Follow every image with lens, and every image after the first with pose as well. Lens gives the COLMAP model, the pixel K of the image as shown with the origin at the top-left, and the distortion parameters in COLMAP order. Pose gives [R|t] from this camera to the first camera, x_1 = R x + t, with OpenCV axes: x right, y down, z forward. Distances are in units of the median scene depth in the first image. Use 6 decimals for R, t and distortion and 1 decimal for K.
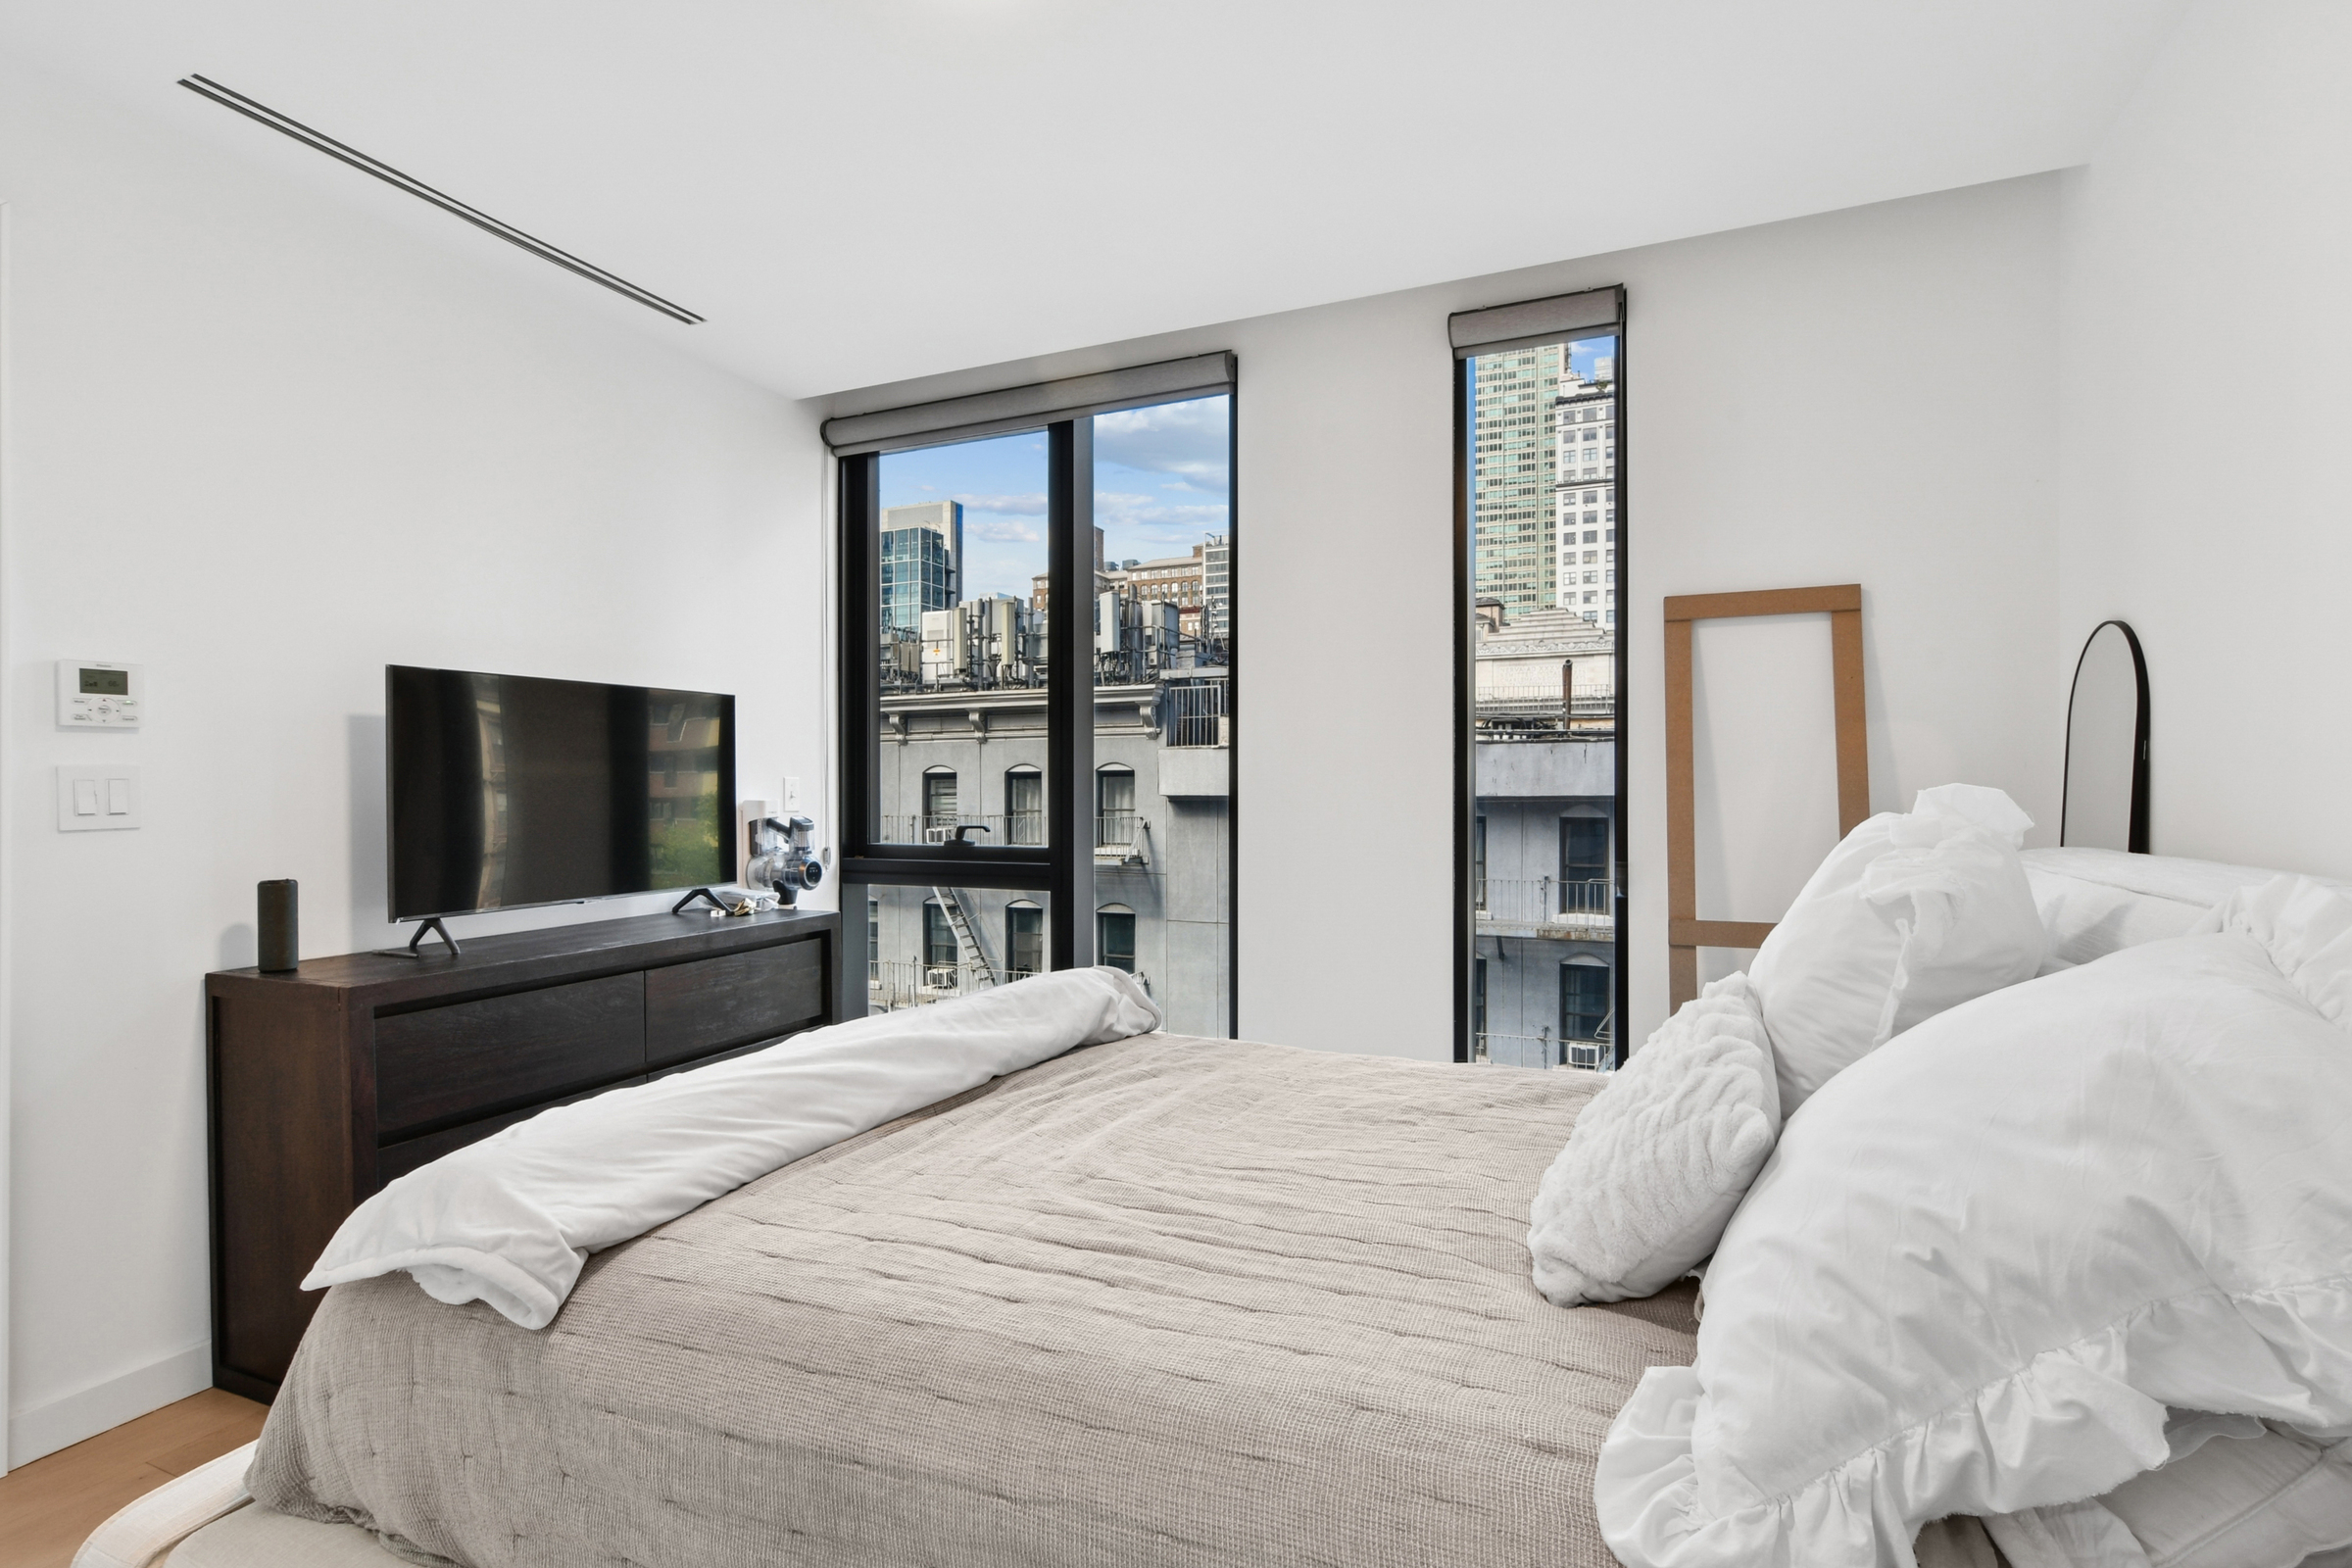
lens RADIAL K [[1140.5, 0, 1183.8], [0, 1140.5, 800.0], [0, 0, 1]] dist [-0.005222, 0.003779]
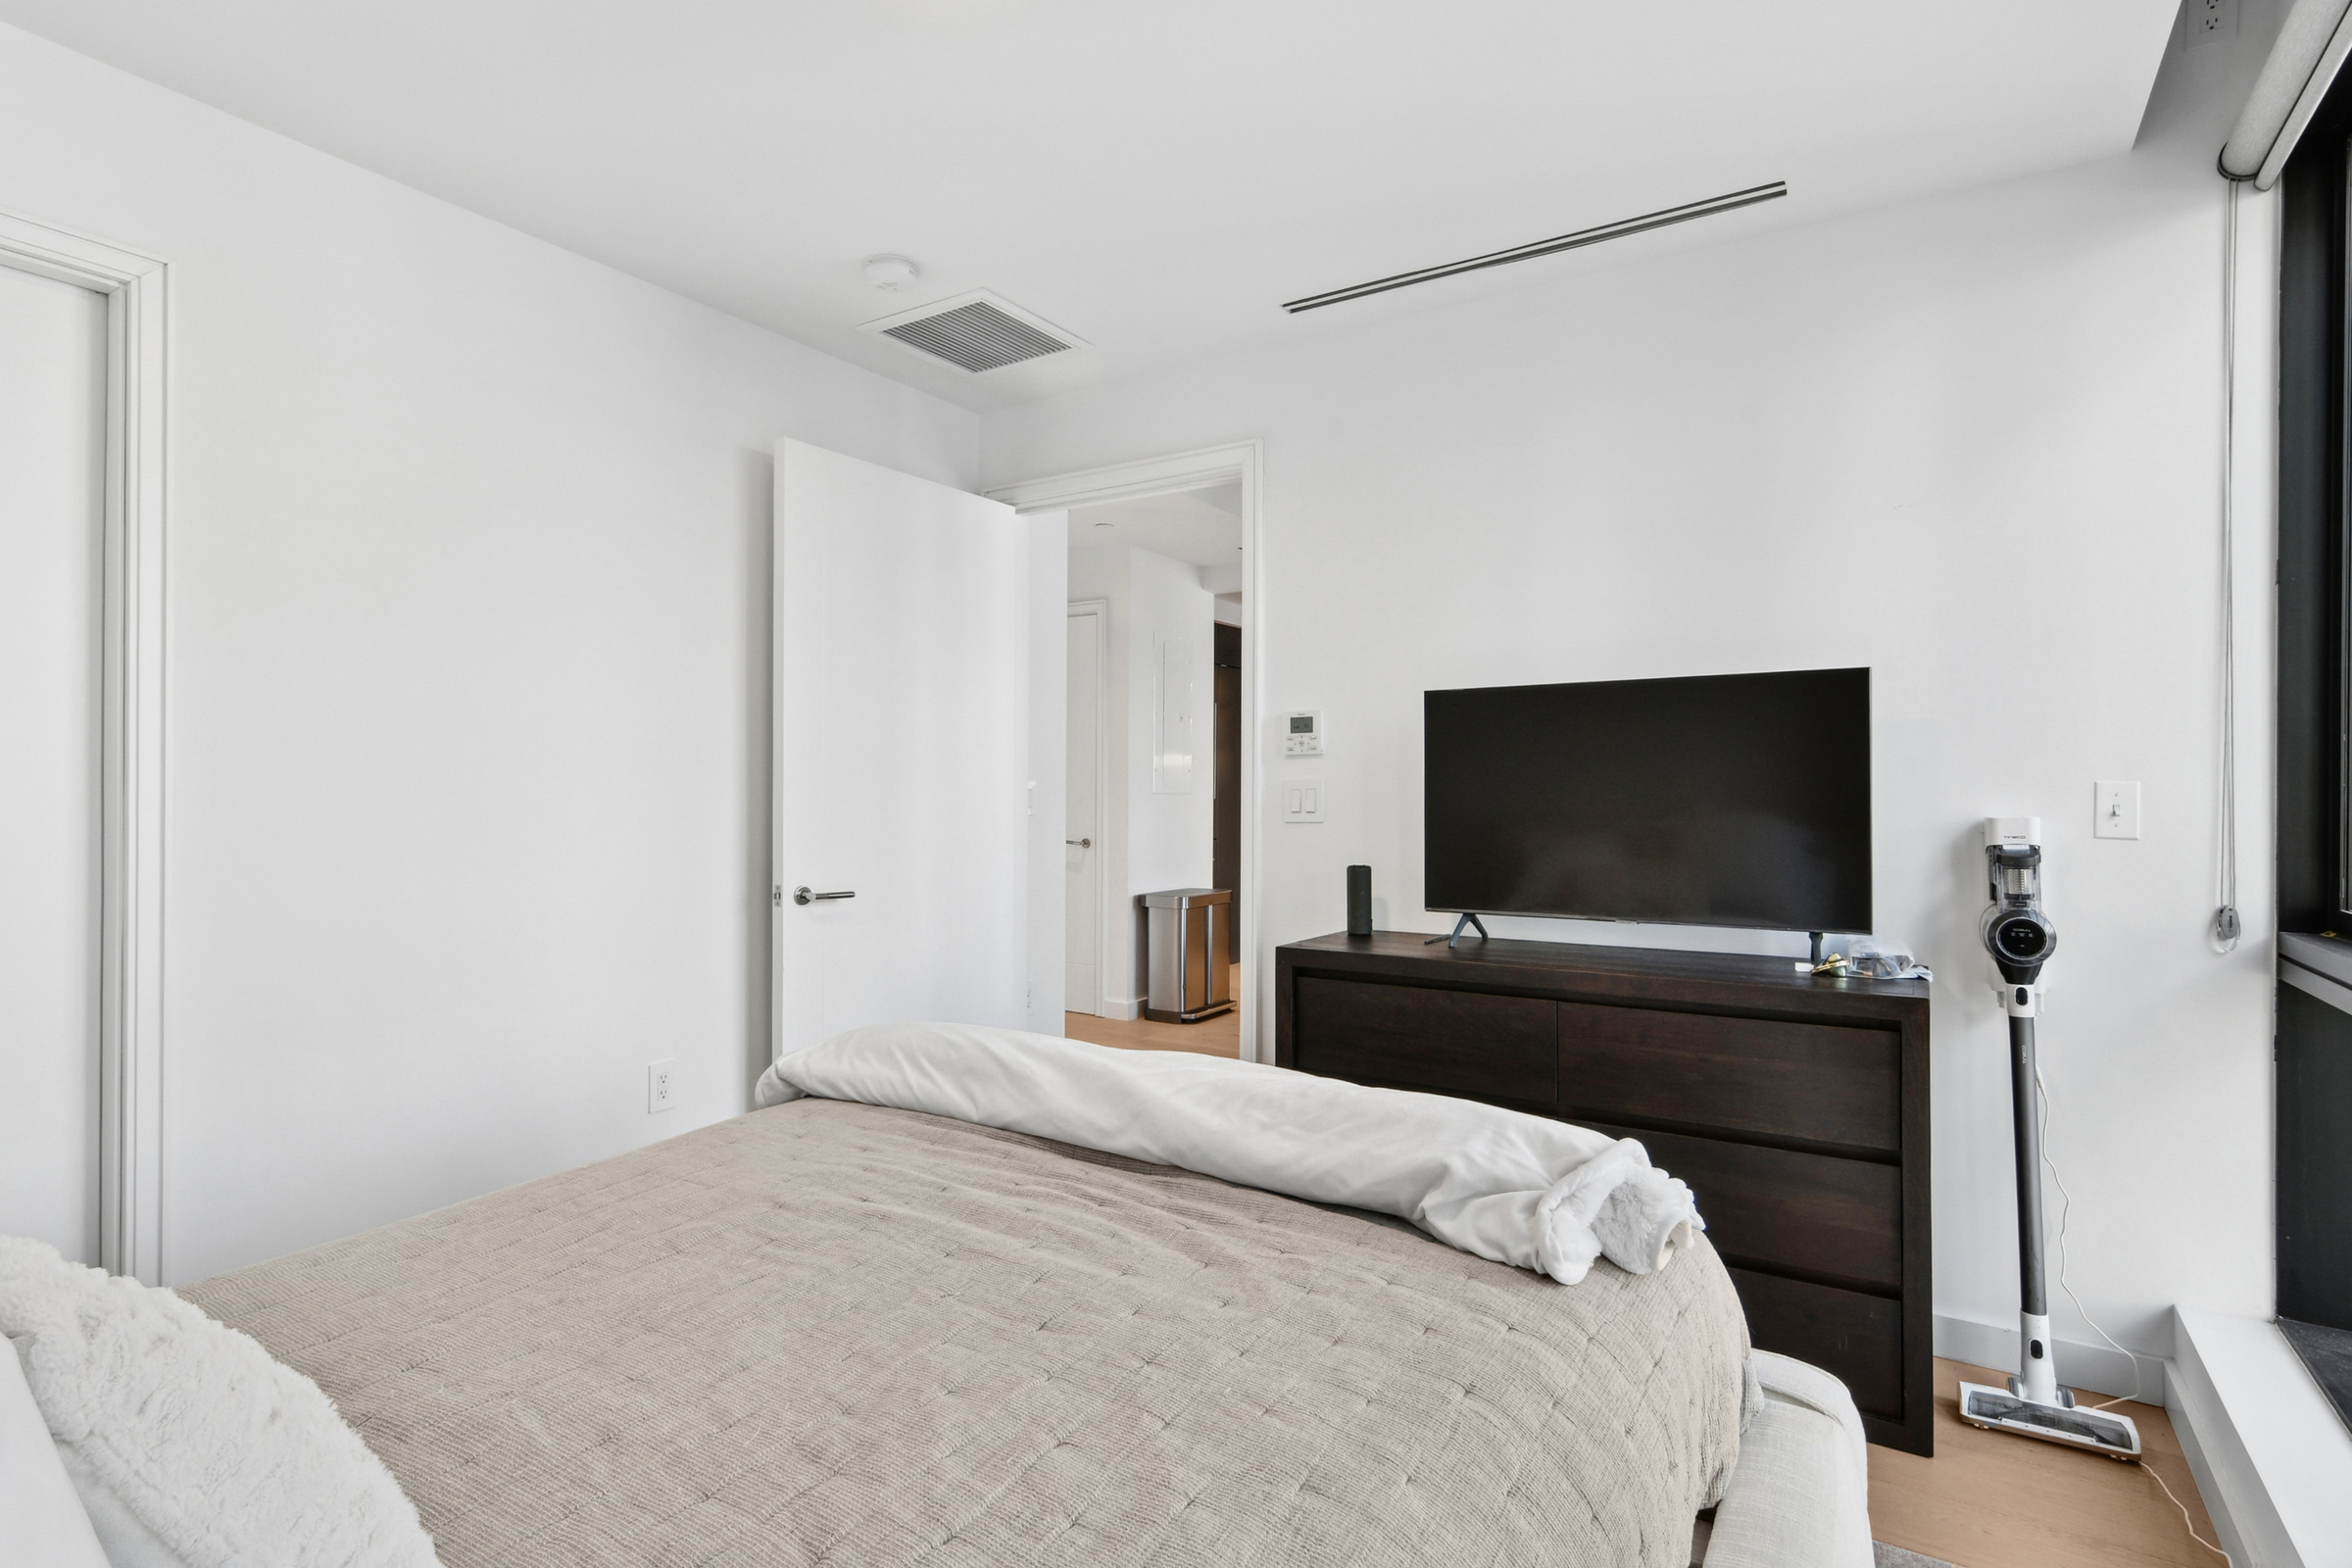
lens RADIAL K [[1140.5, 0, 1142.7], [0, 1140.5, 791.2], [0, 0, 1]] dist [-0.005222, 0.003779]
pose [[-0.160284, 0.001547, -0.987070, 0.585796], [-0.012403, 0.999917, 0.003581, -0.018538], [0.986993, 0.012816, -0.160251, 1.040226]]
